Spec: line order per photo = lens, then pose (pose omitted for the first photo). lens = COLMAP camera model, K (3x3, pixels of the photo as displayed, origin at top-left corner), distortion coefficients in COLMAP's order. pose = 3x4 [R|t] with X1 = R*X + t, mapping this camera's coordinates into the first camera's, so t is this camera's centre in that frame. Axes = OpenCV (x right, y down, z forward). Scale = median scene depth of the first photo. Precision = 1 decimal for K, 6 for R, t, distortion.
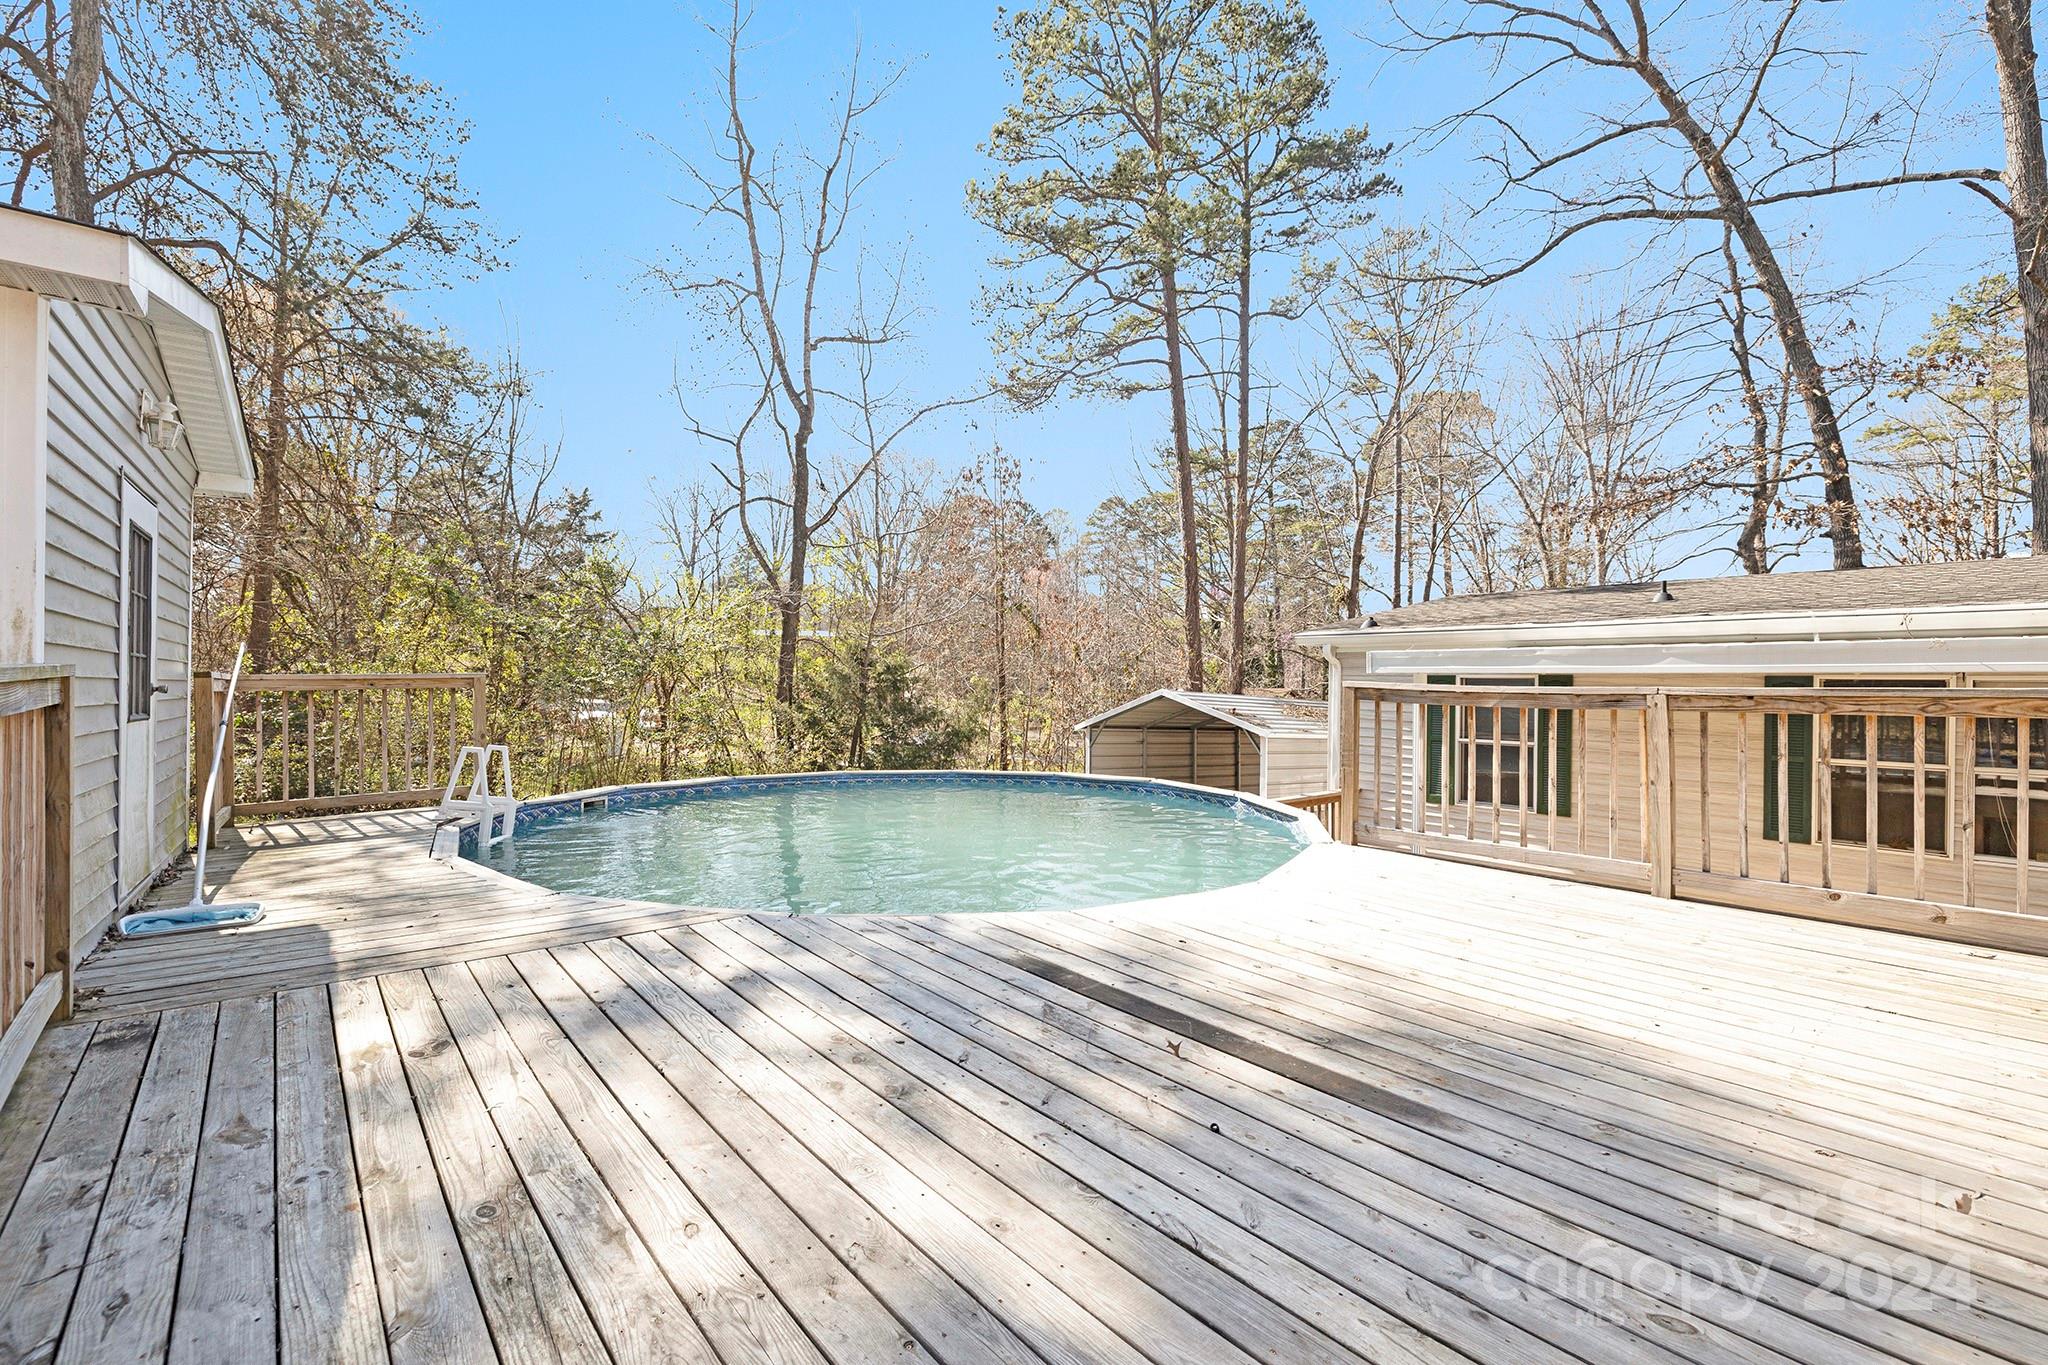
lens RADIAL K [[883.1, 0, 1025.9], [0, 883.1, 679.6], [0, 0, 1]] dist [0.004430, 0.000199]
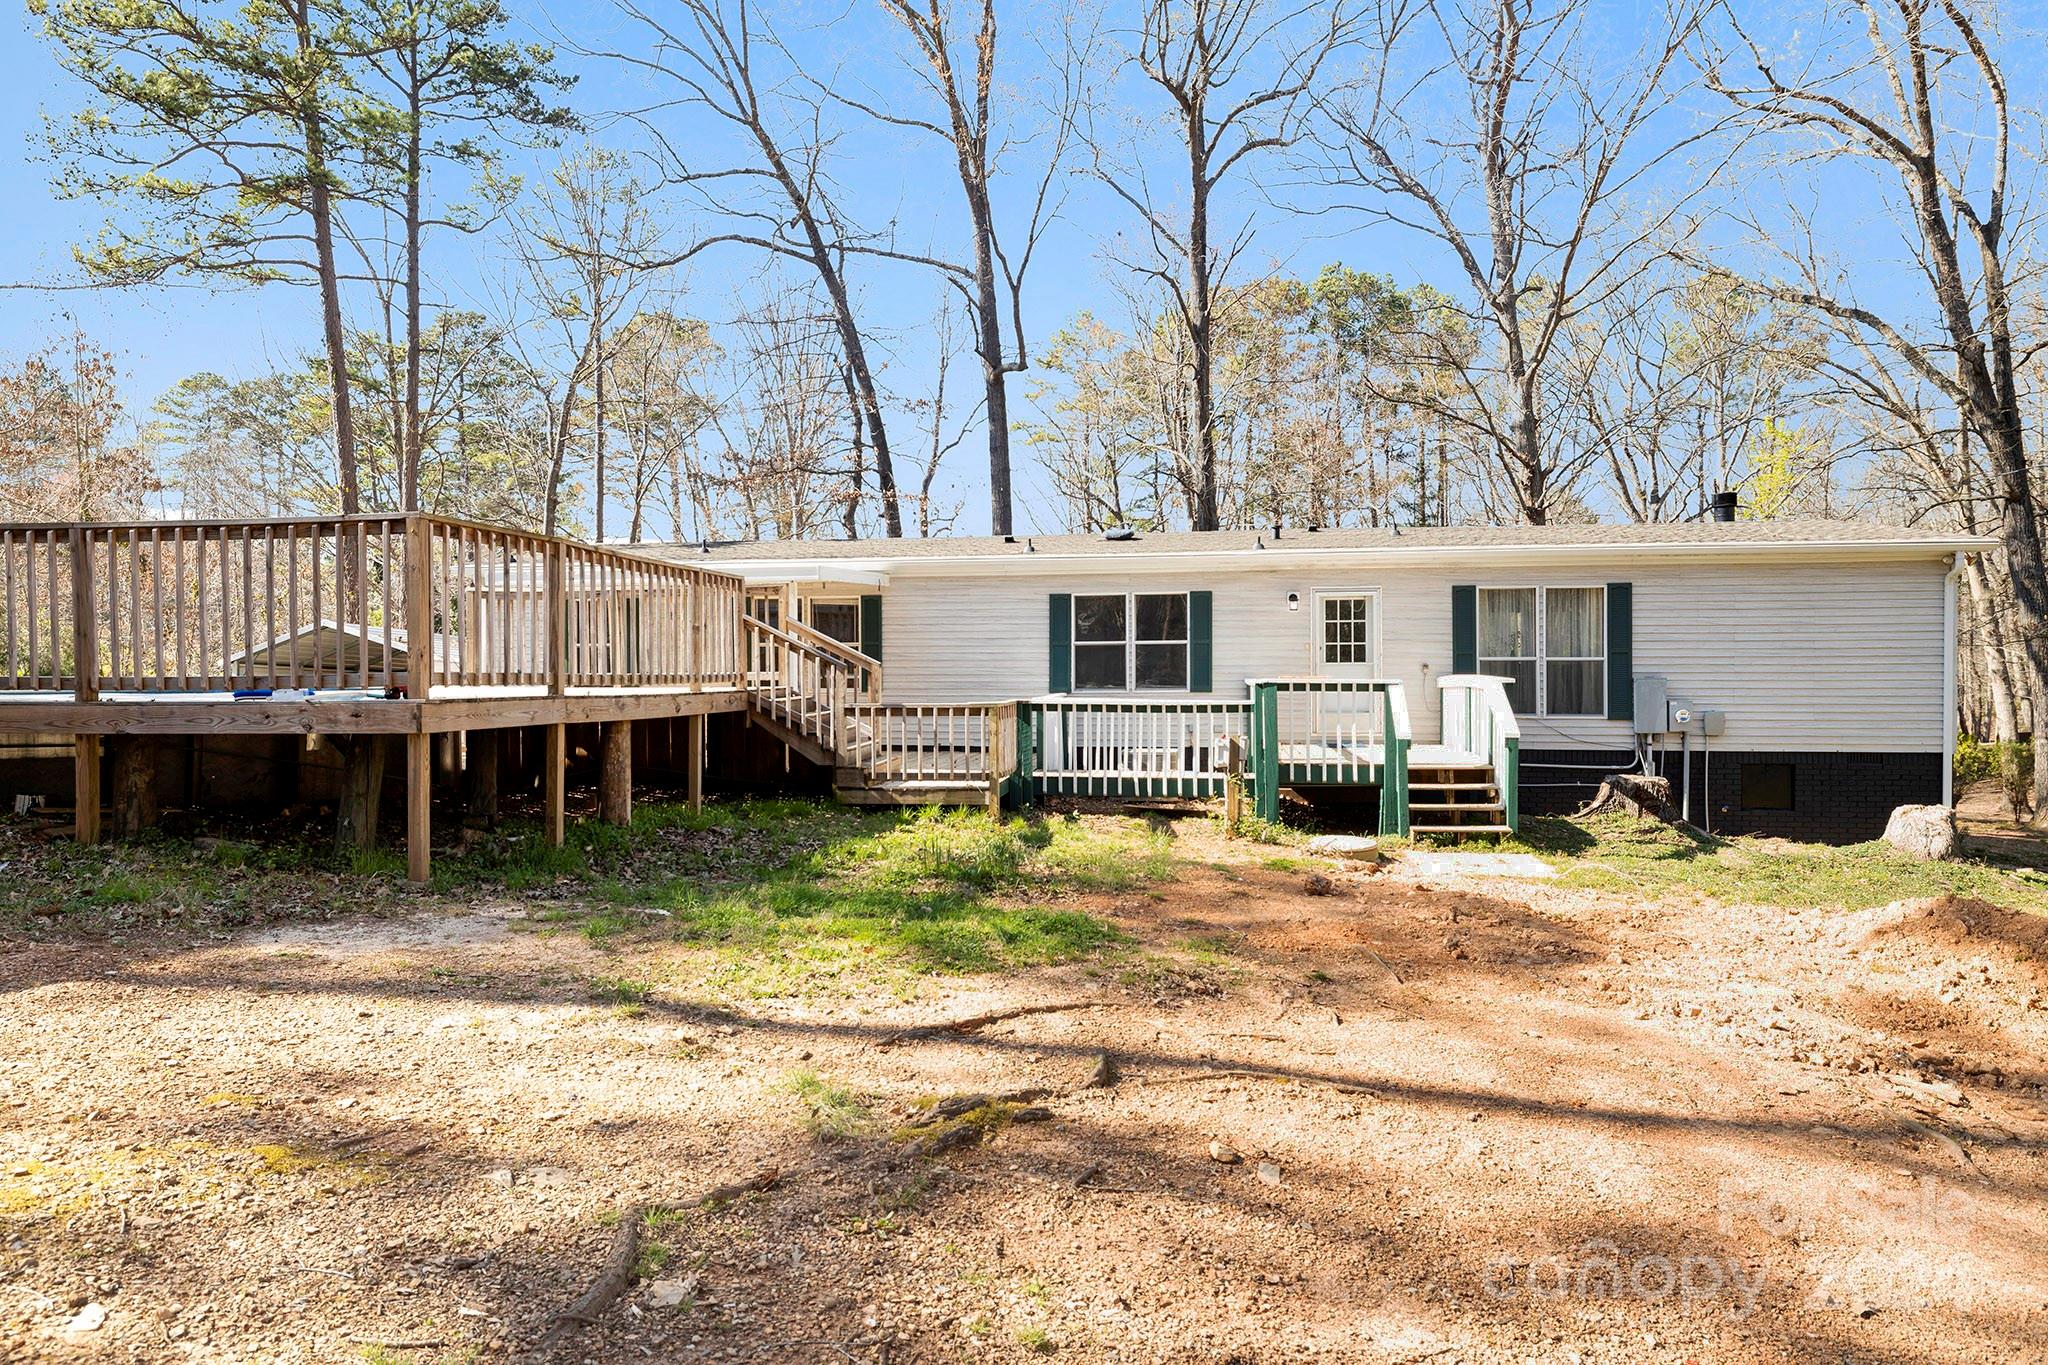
lens RADIAL K [[1245.1, 0, 1025.9], [0, 1245.1, 675.0], [0, 0, 1]] dist [-0.004026, -0.000451]
pose [[0.772599, -0.010972, 0.634799, -0.074886], [0.006485, 0.999935, 0.009390, 0.037479], [-0.634861, -0.003138, 0.772620, -0.355439]]
